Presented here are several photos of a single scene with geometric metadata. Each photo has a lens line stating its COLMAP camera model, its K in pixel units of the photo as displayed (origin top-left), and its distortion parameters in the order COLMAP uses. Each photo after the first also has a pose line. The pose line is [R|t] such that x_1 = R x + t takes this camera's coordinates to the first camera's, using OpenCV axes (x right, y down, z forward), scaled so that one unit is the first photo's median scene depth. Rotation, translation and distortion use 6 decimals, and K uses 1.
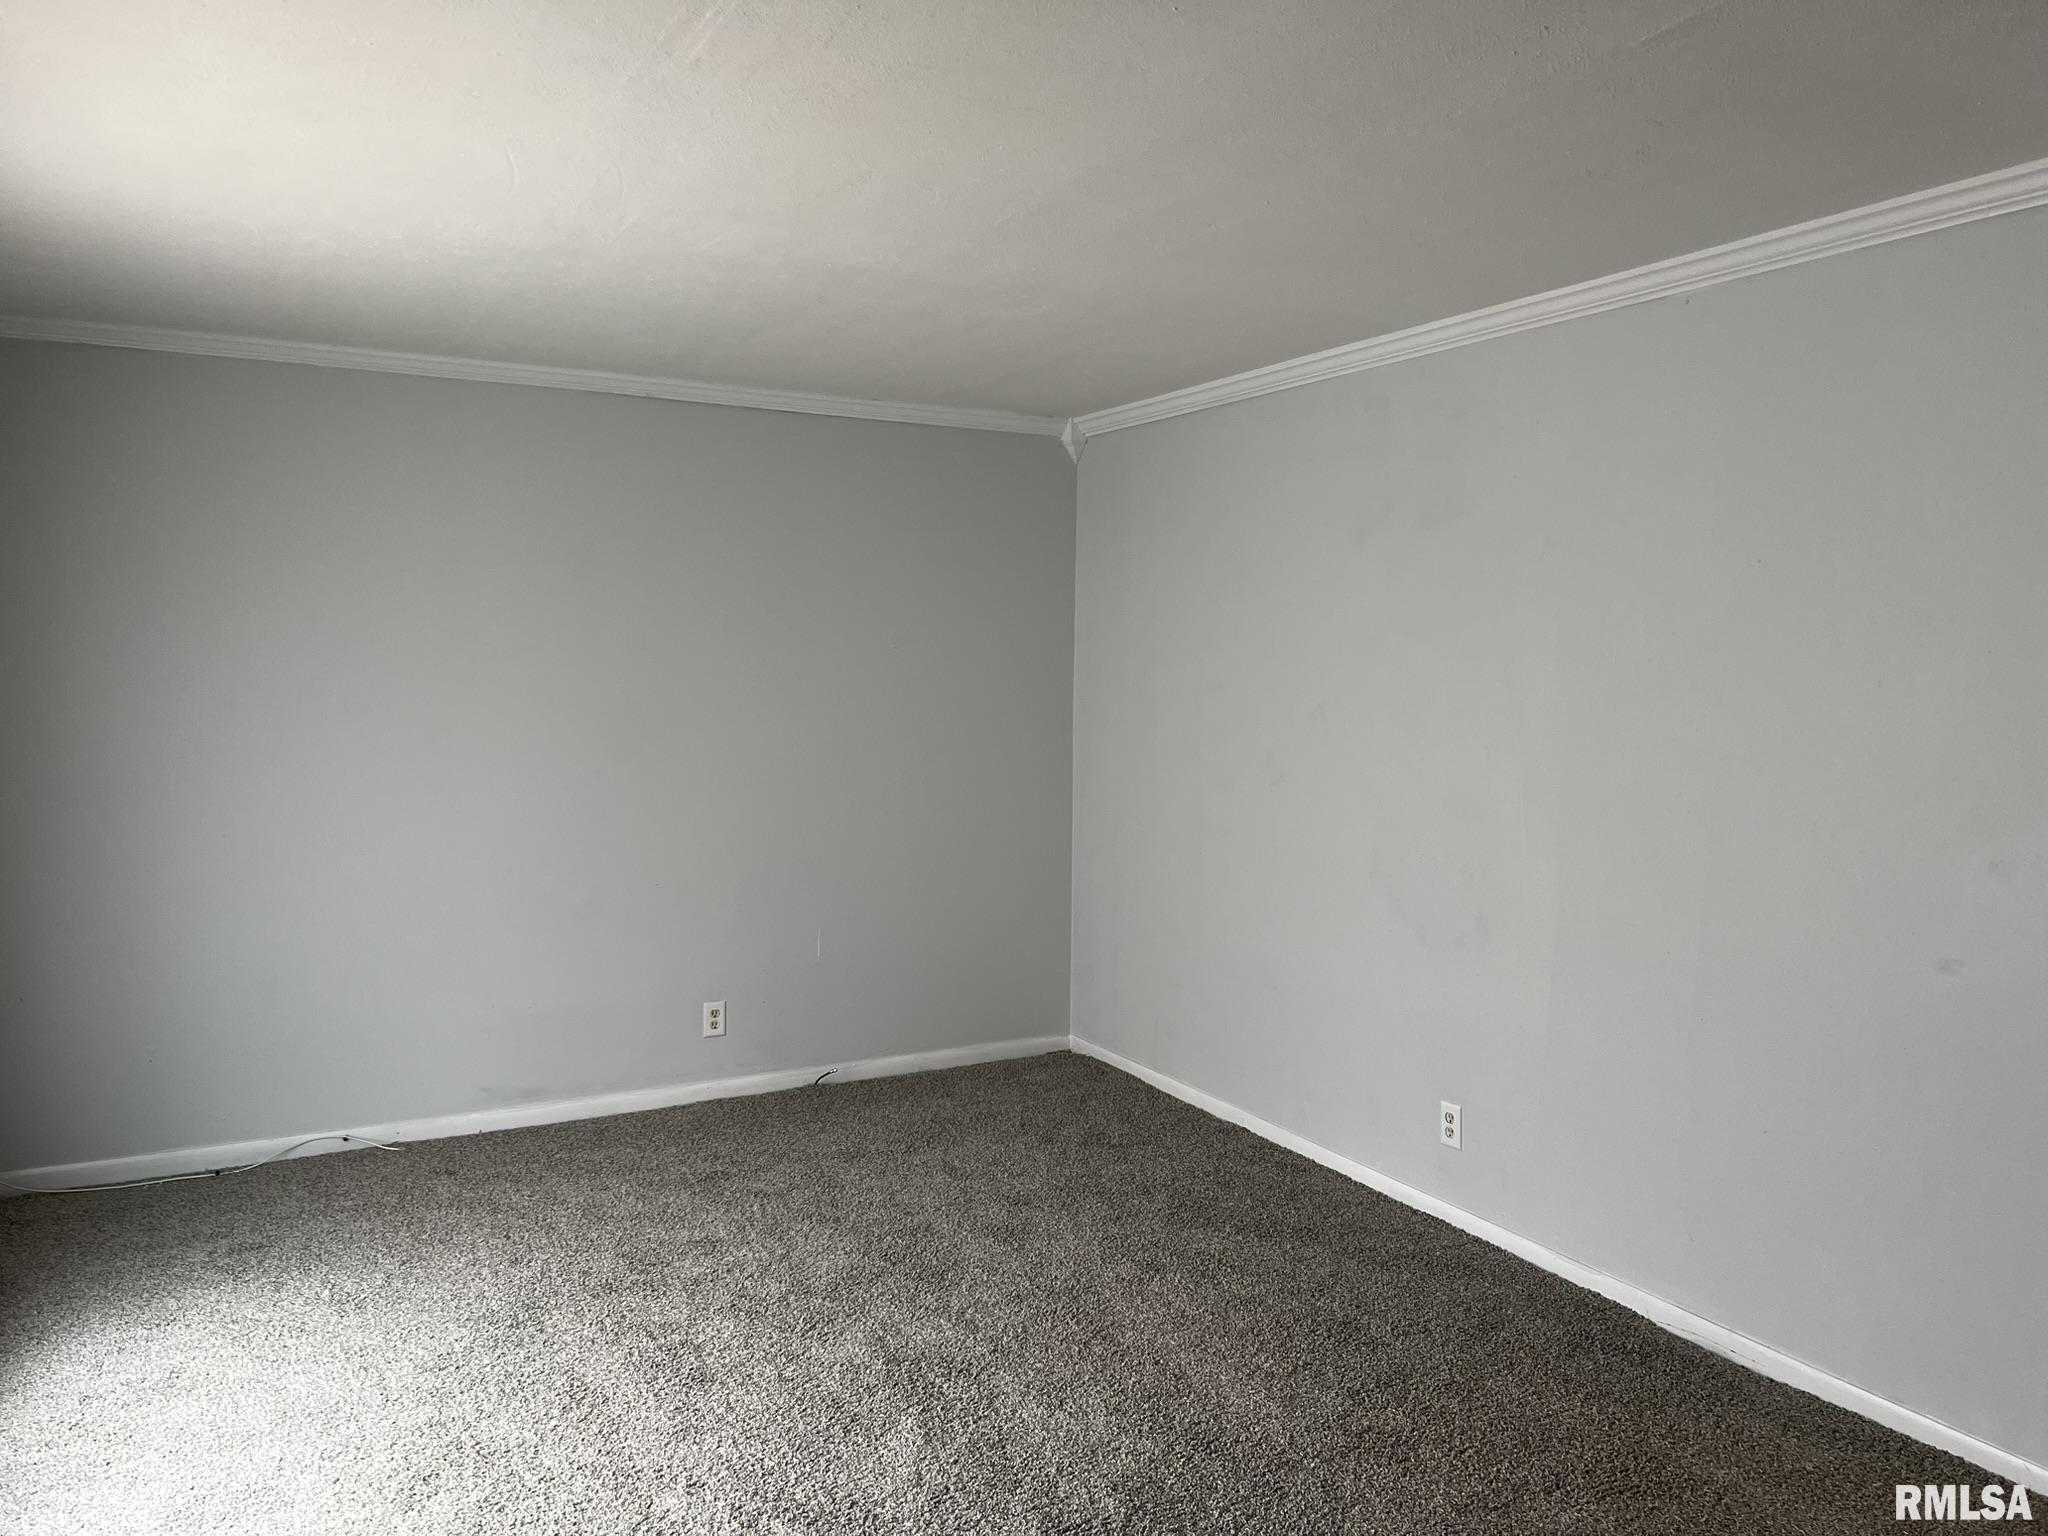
lens RADIAL K [[1518.9, 0, 1024.0], [0, 1518.9, 768.0], [0, 0, 1]] dist [0.083089, -0.098493]
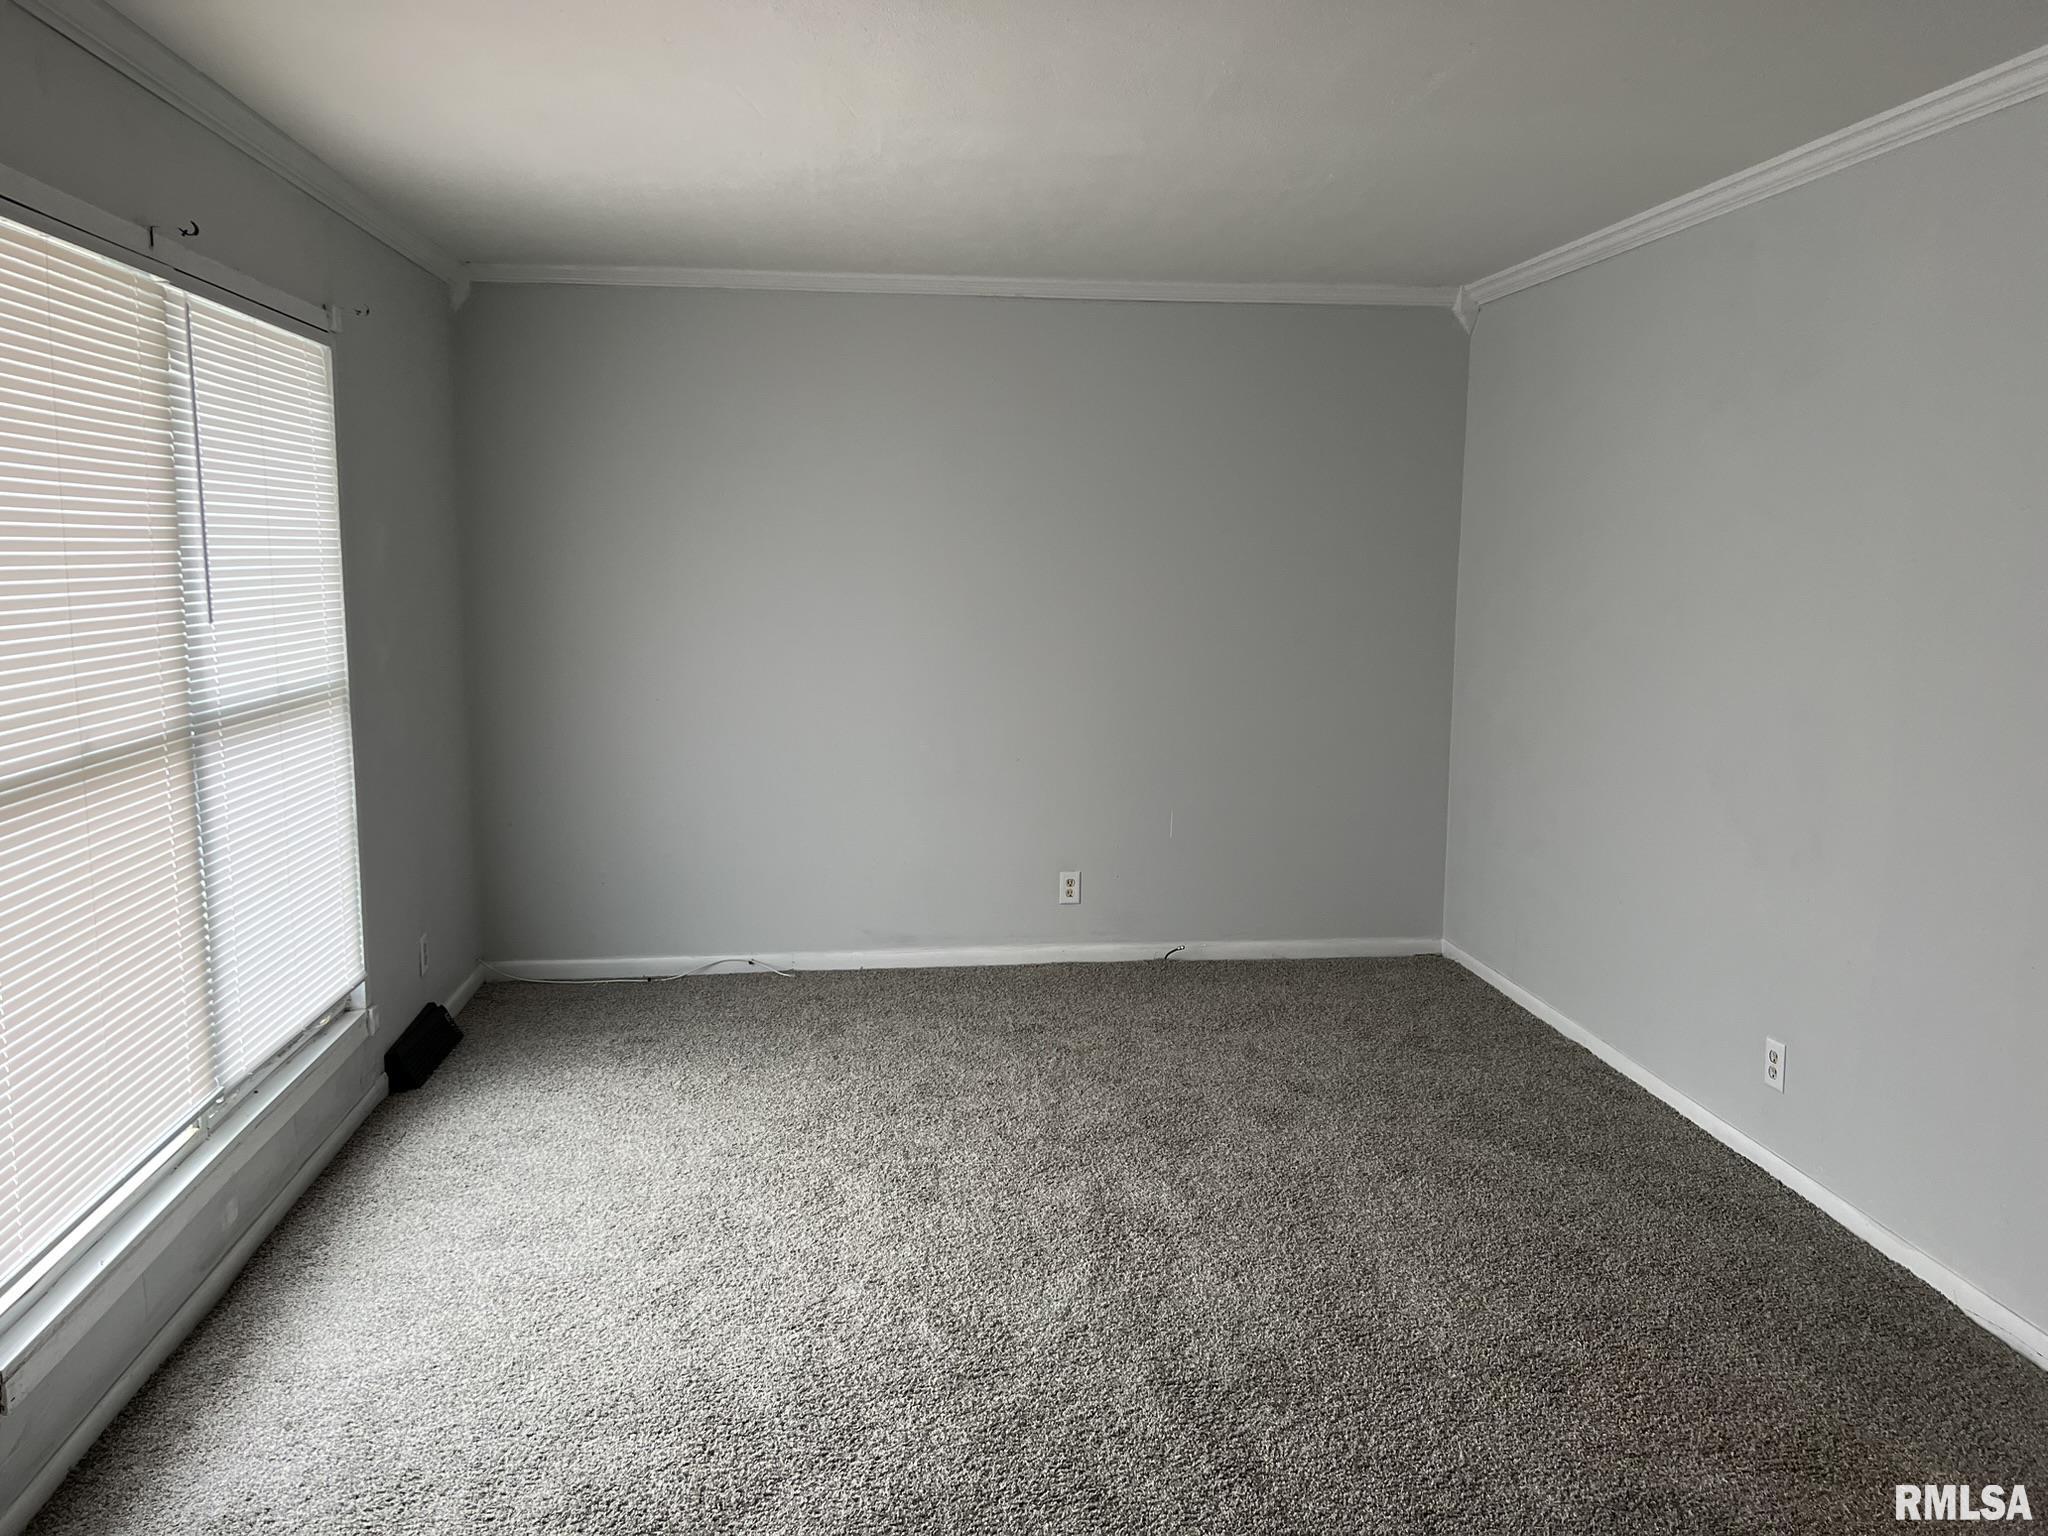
lens RADIAL K [[1525.7, 0, 1026.8], [0, 1525.7, 730.8], [0, 0, 1]] dist [0.084970, -0.087350]
pose [[0.931030, 0.041198, -0.362611, 0.193843], [-0.025256, 0.998499, 0.048596, 0.006603], [0.364068, -0.036086, 0.930673, 0.010924]]
